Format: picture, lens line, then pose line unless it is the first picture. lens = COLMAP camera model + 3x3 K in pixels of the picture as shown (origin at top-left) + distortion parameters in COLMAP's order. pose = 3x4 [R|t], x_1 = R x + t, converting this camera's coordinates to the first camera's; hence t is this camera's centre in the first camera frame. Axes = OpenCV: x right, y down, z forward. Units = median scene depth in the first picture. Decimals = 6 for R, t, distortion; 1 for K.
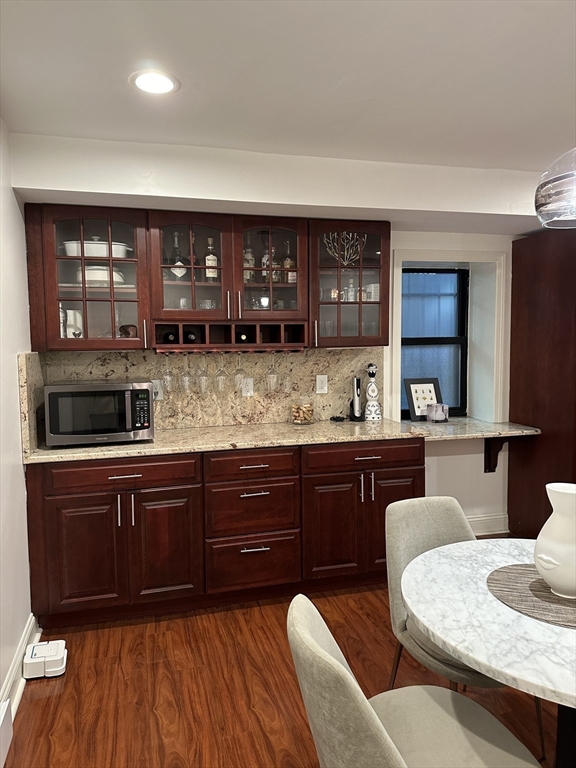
lens RADIAL K [[526.5, 0, 288.0], [0, 526.5, 384.0], [0, 0, 1]] dist [0.149372, -0.219146]
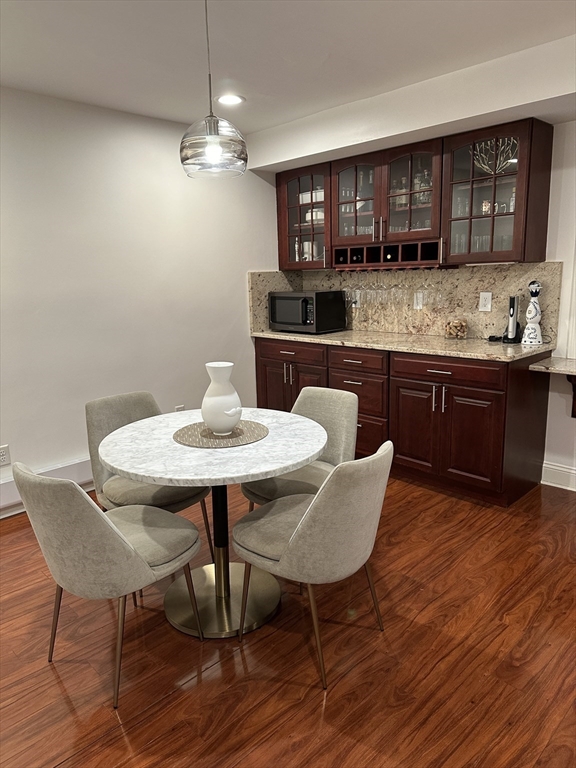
lens RADIAL K [[543.4, 0, 292.2], [0, 543.4, 384.8], [0, 0, 1]] dist [0.085477, -0.086965]
pose [[0.497338, 0.176907, -0.849328, 0.843351], [-0.046255, 0.983003, 0.177665, -0.013736], [0.866323, -0.049074, 0.497068, 0.179482]]
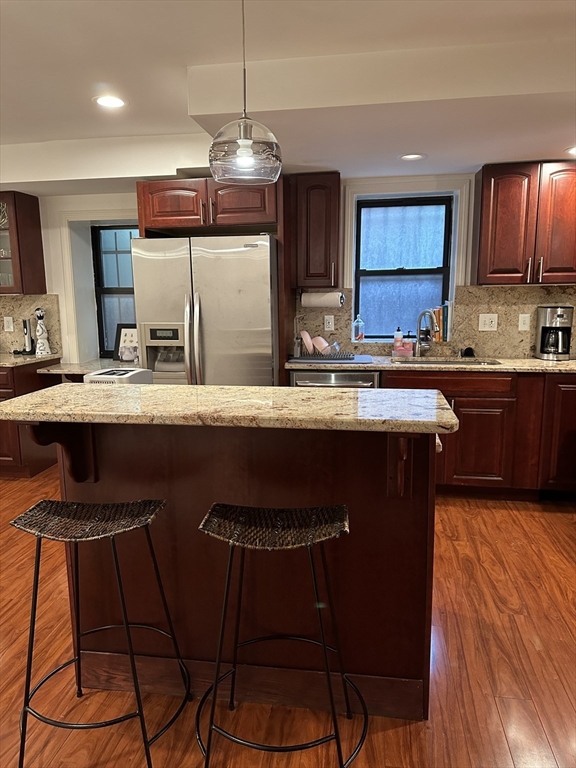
lens RADIAL K [[543.4, 0, 292.2], [0, 543.4, 384.8], [0, 0, 1]] dist [0.085477, -0.086965]
pose [[0.905596, 0.071066, -0.418145, 1.330901], [-0.033291, 0.994731, 0.096960, -0.006141], [0.422832, -0.073886, 0.903191, 0.089670]]
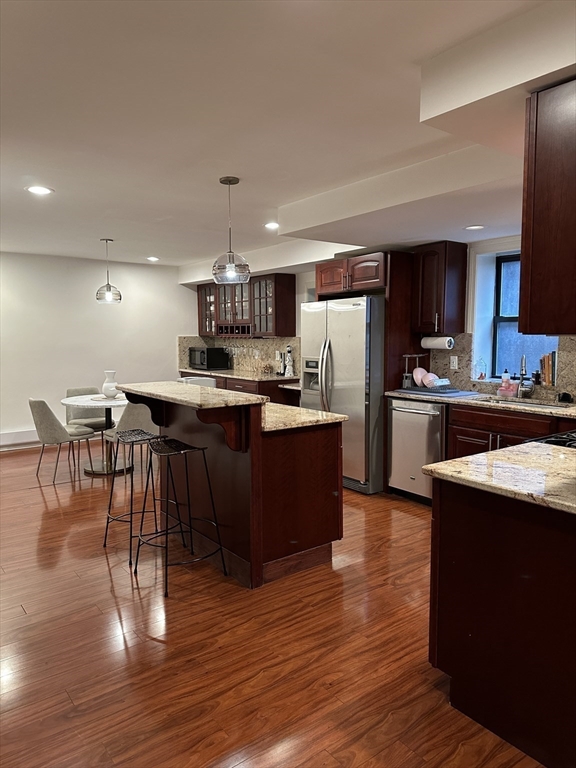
lens RADIAL K [[554.4, 0, 287.3], [0, 554.4, 379.7], [0, 0, 1]] dist [0.304163, -0.094067]
pose [[0.361951, 0.088485, -0.927988, 2.154270], [-0.076670, 0.994938, 0.064965, -0.049886], [0.929039, 0.047634, 0.366903, 0.298647]]
